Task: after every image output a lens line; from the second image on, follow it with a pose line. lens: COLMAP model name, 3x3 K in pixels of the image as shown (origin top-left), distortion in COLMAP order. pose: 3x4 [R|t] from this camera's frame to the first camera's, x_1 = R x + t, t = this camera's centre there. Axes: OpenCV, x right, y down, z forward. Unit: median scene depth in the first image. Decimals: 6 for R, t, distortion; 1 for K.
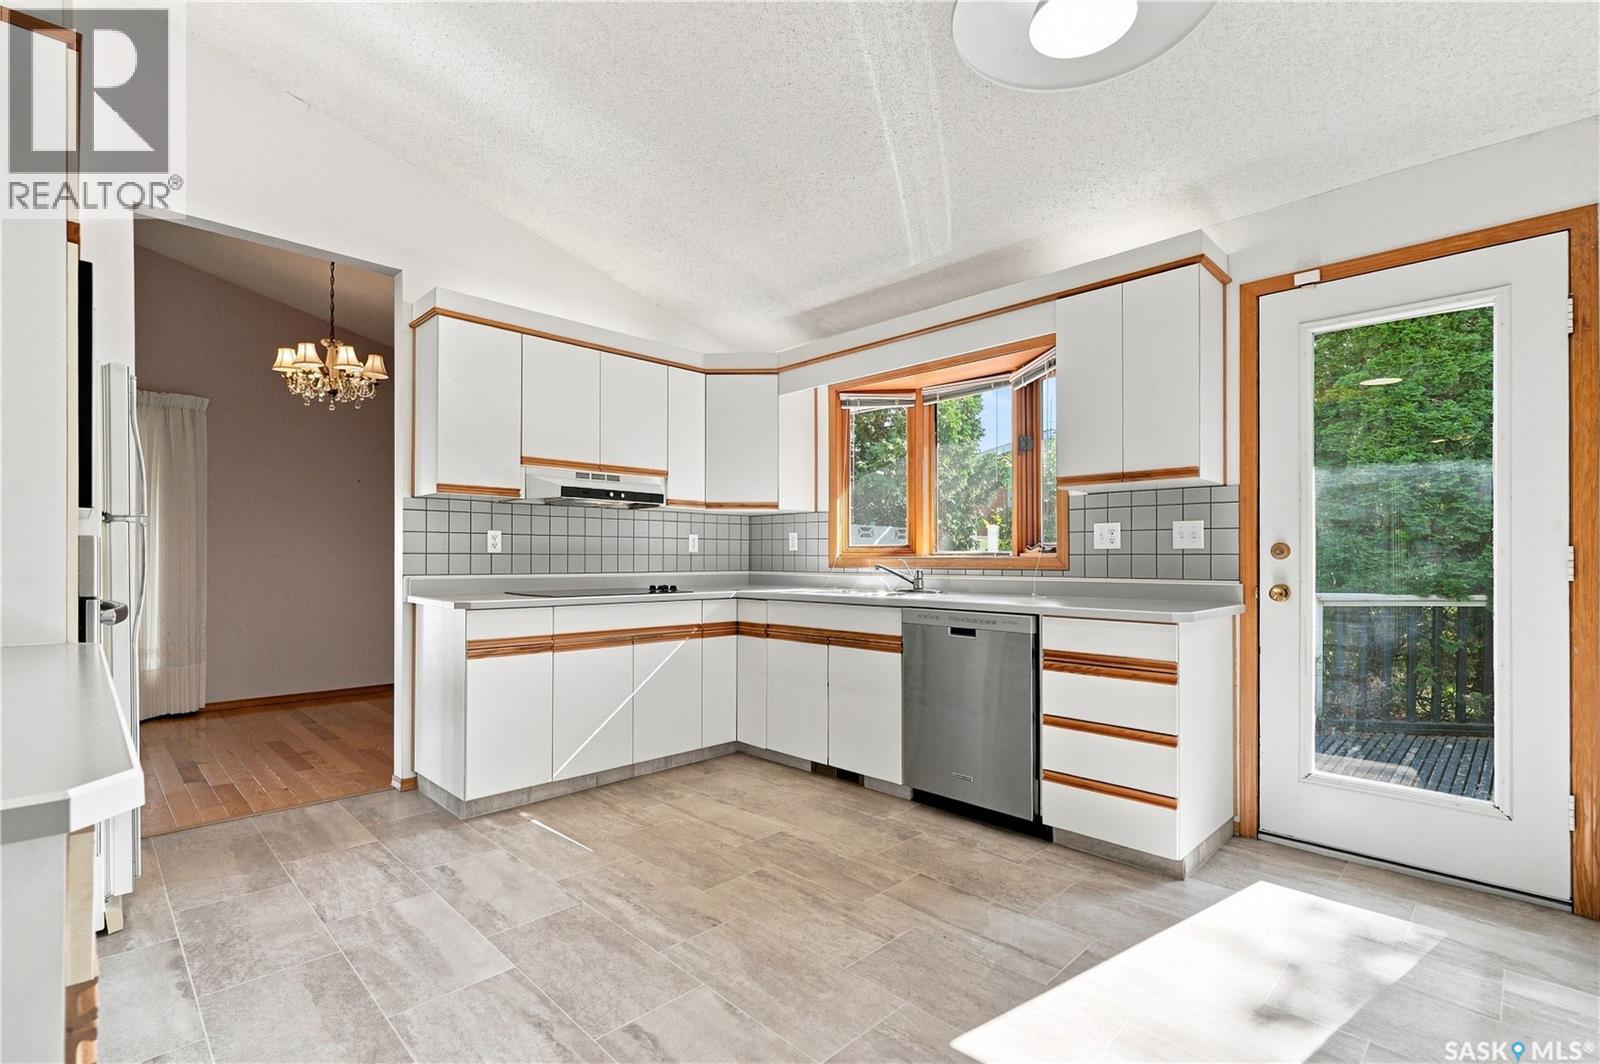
lens RADIAL K [[740.9, 0, 802.1], [0, 740.9, 548.2], [0, 0, 1]] dist [-0.002601, 0.001970]
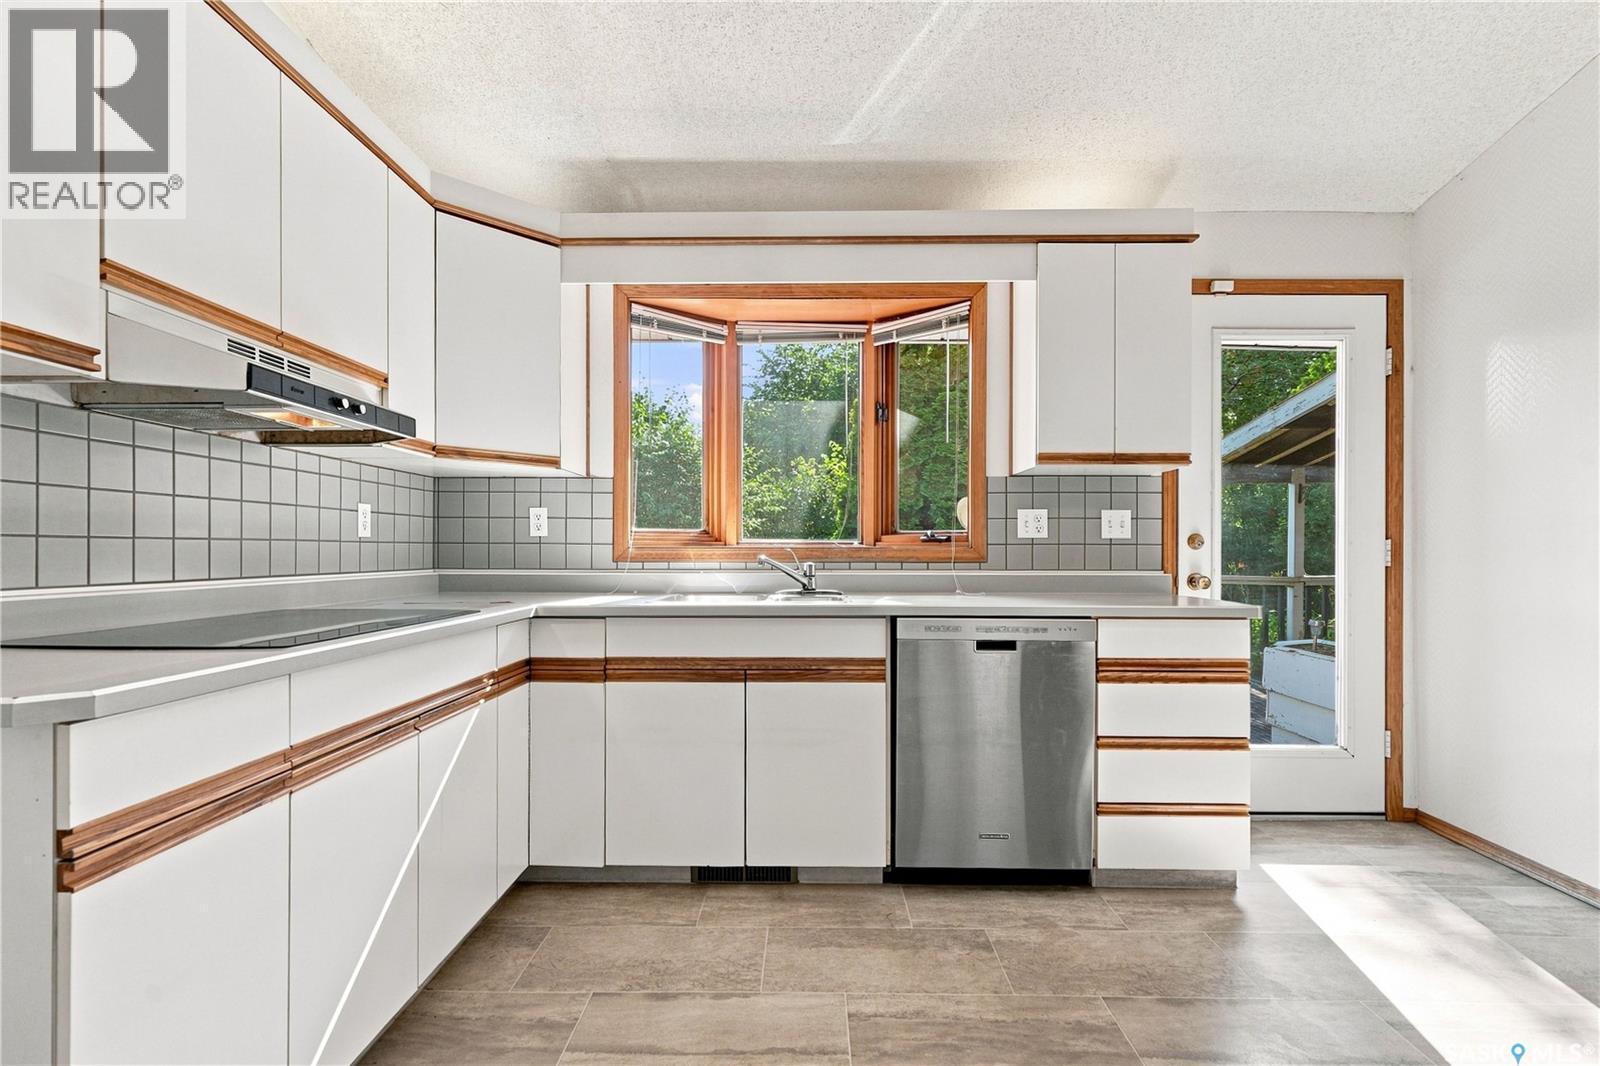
lens RADIAL K [[740.9, 0, 802.7], [0, 740.9, 549.3], [0, 0, 1]] dist [-0.002601, 0.001970]
pose [[0.713032, 0.000497, 0.701131, -0.383231], [-0.010051, 0.999904, 0.009512, 0.008230], [-0.701059, -0.013829, 0.712969, 0.504722]]
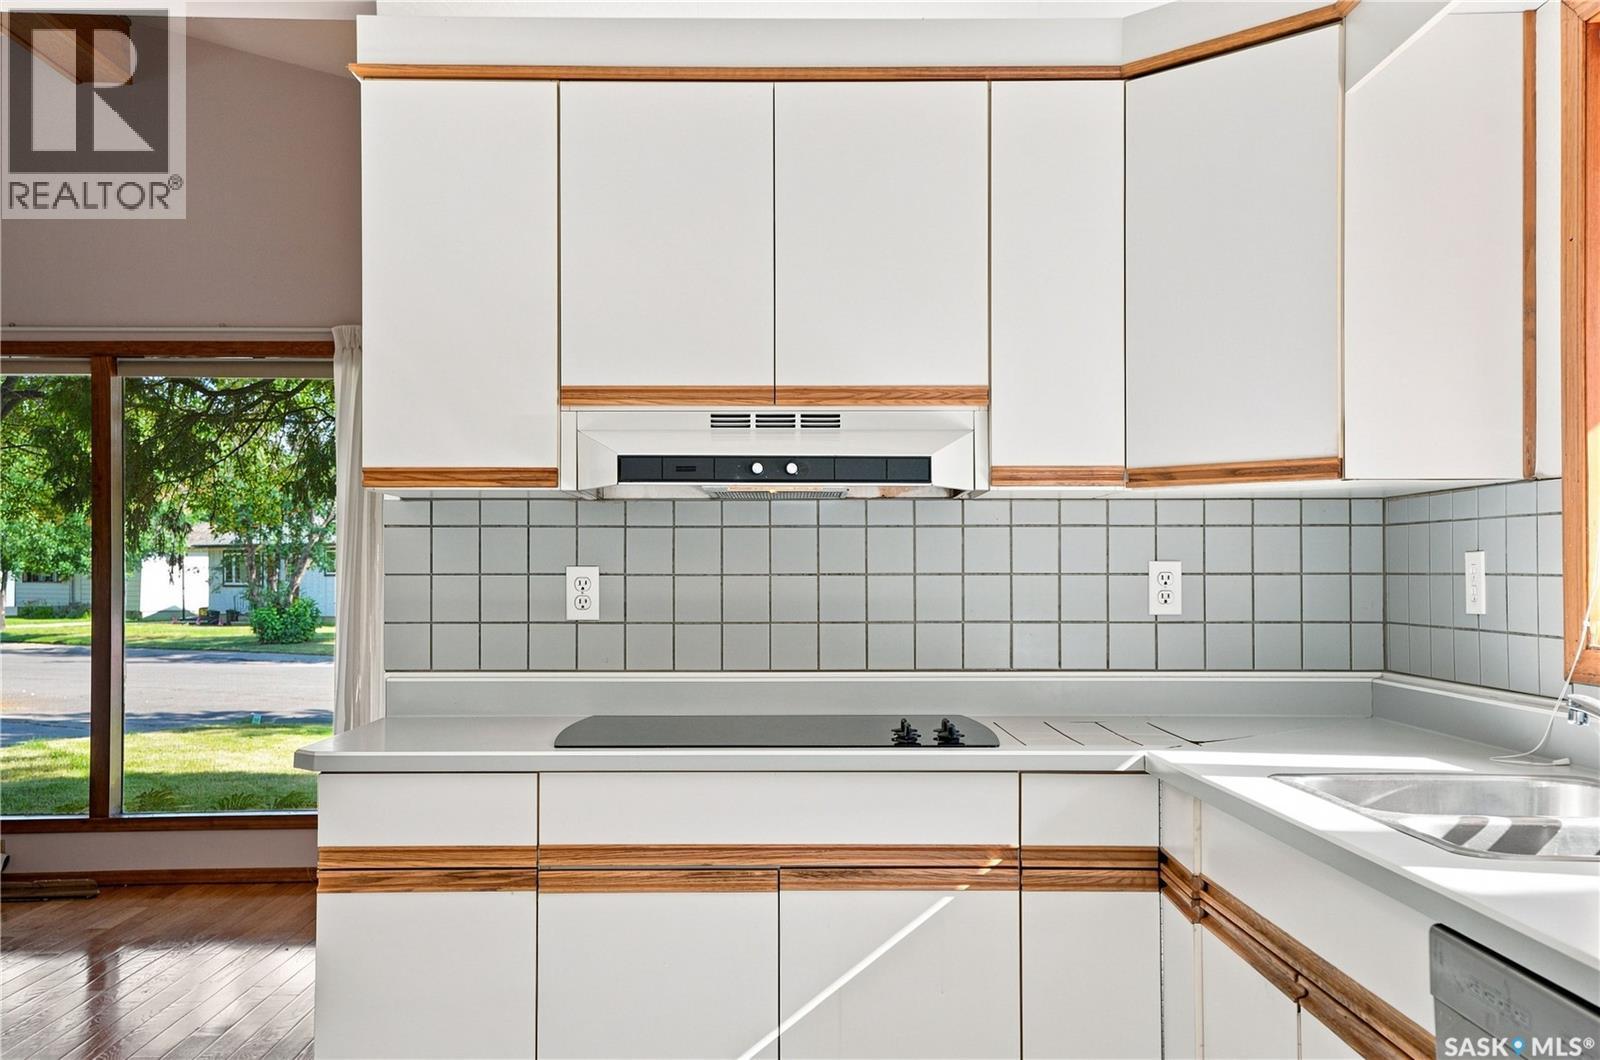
lens RADIAL K [[1529.9, 0, 790.7], [0, 1529.9, 545.2], [0, 0, 1]] dist [0.076786, 0.000000]
pose [[0.711797, -0.016667, -0.702187, 0.293098], [0.011769, 0.999861, -0.011802, -0.025683], [0.702287, 0.000137, 0.711894, 0.486543]]
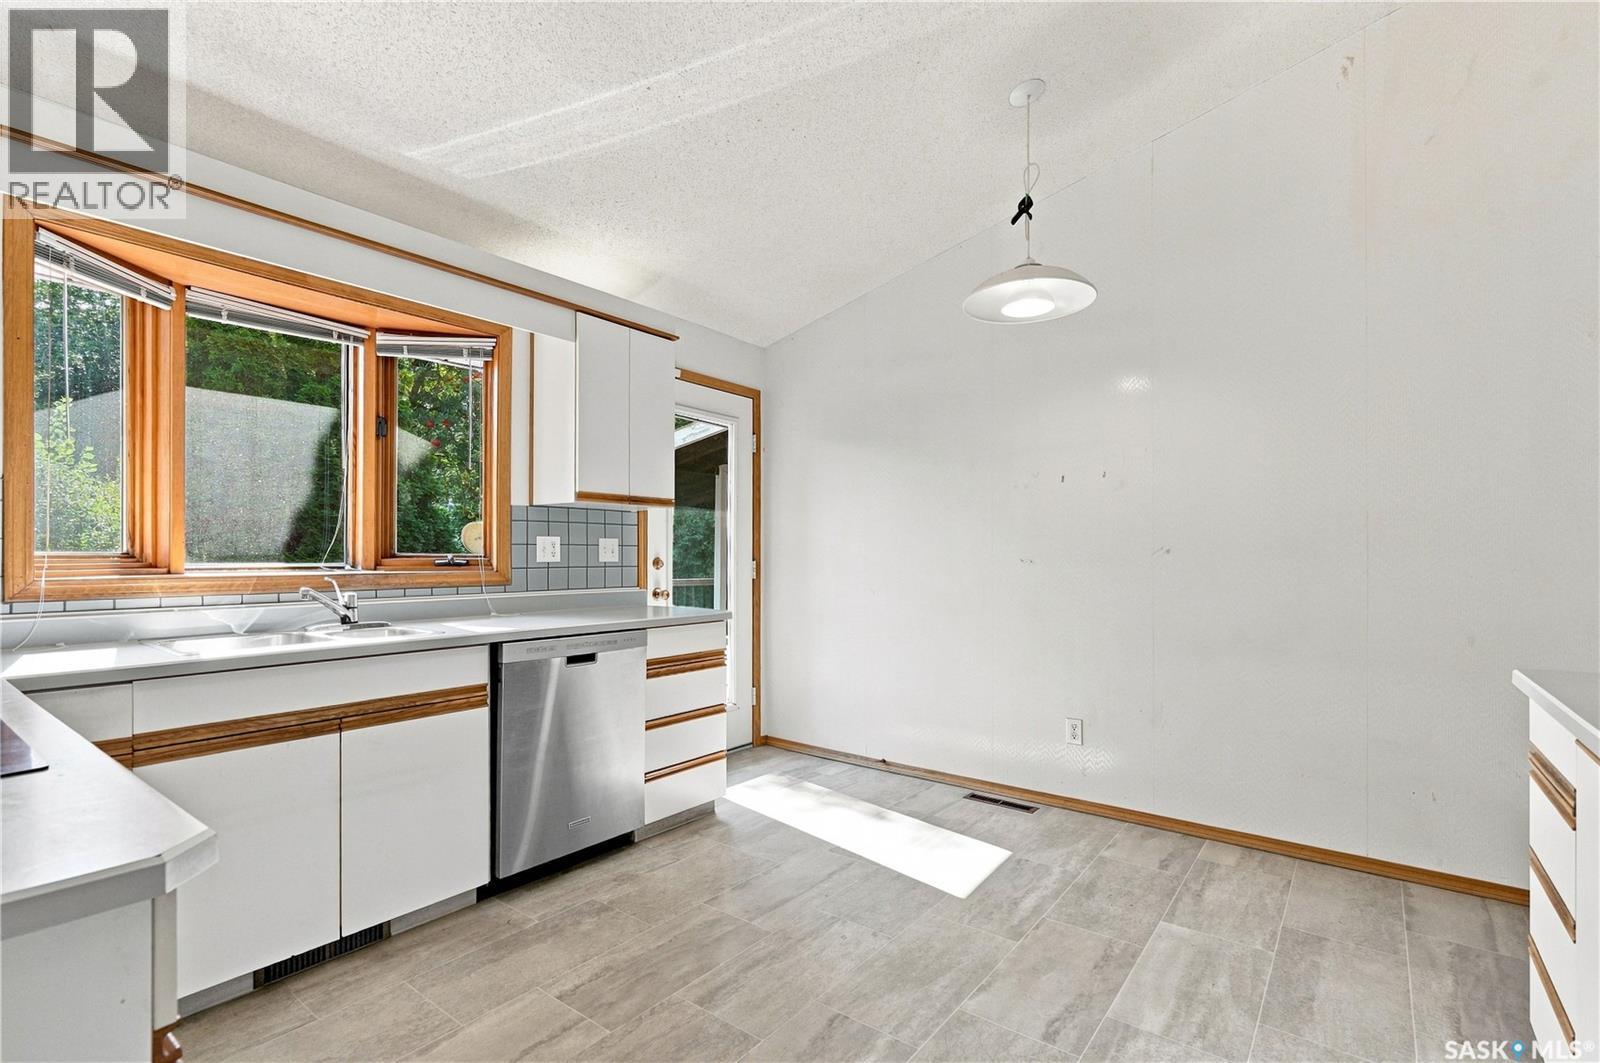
lens RADIAL K [[740.9, 0, 806.6], [0, 740.9, 550.3], [0, 0, 1]] dist [-0.002601, 0.001970]
pose [[-0.140169, 0.005574, 0.990112, -0.588736], [-0.013628, 0.999879, -0.007559, -0.011253], [-0.990034, -0.014553, -0.140076, 0.722800]]
